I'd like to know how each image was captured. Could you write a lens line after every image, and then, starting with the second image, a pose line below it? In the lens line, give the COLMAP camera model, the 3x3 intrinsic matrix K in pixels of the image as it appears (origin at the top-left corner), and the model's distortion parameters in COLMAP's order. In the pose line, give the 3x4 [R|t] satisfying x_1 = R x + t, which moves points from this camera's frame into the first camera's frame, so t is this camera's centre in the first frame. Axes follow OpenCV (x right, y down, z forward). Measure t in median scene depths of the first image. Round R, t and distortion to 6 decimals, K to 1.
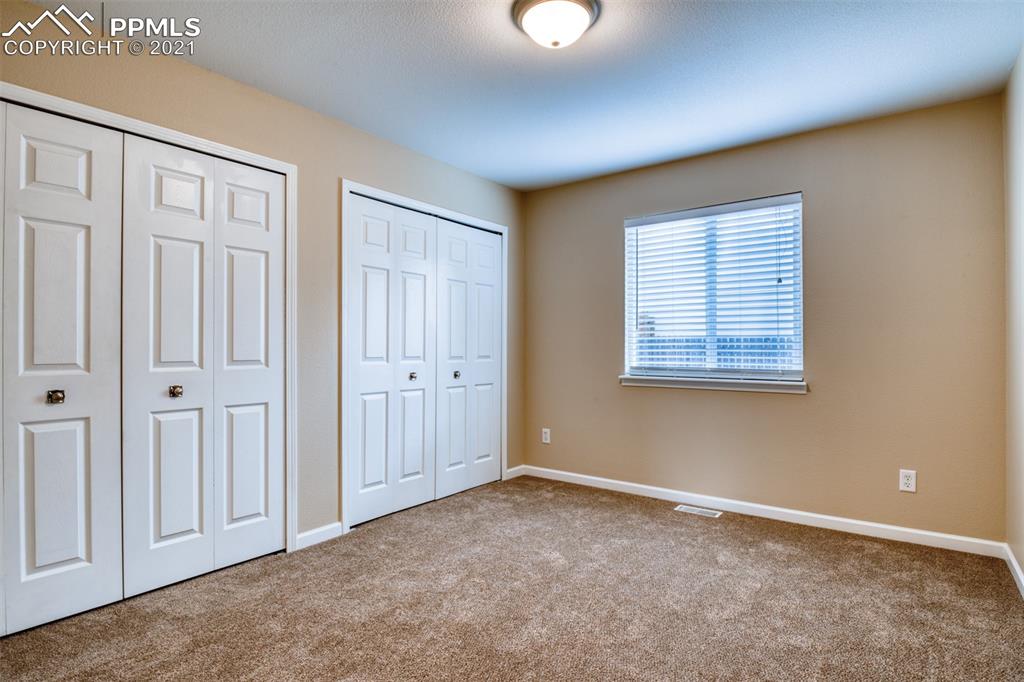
lens RADIAL K [[521.7, 0, 503.3], [0, 521.7, 344.6], [0, 0, 1]] dist [-0.015919, -0.002943]
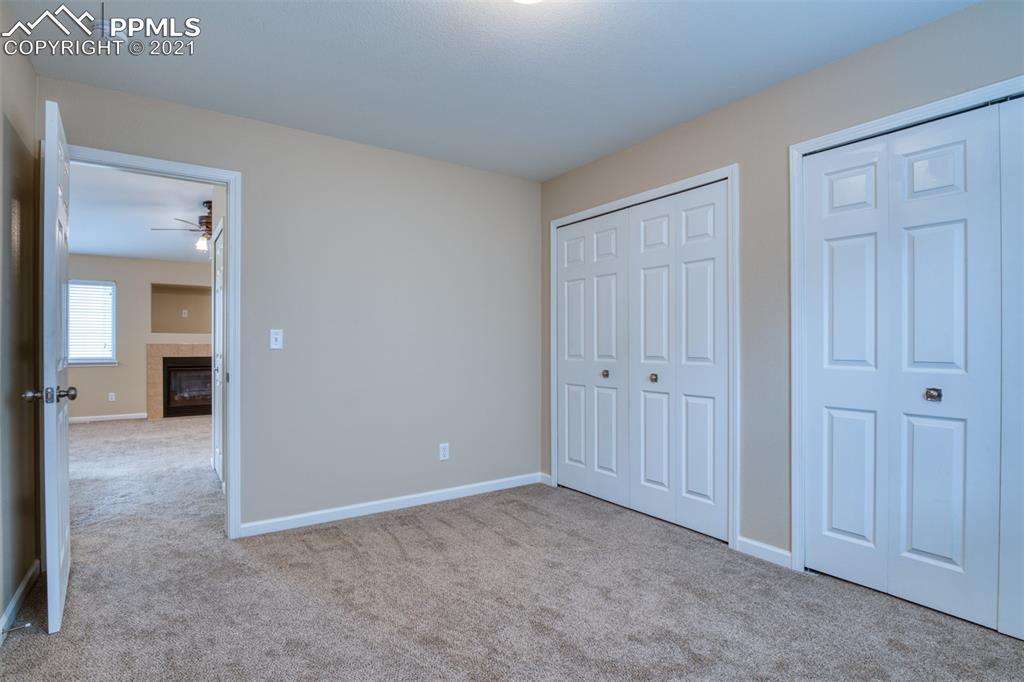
lens RADIAL K [[521.7, 0, 506.1], [0, 521.7, 343.4], [0, 0, 1]] dist [-0.015919, -0.002943]
pose [[-0.301986, -0.004030, -0.953304, 0.678216], [0.003750, 0.999978, -0.005415, 0.003681], [0.953305, -0.005210, -0.301964, 0.875668]]
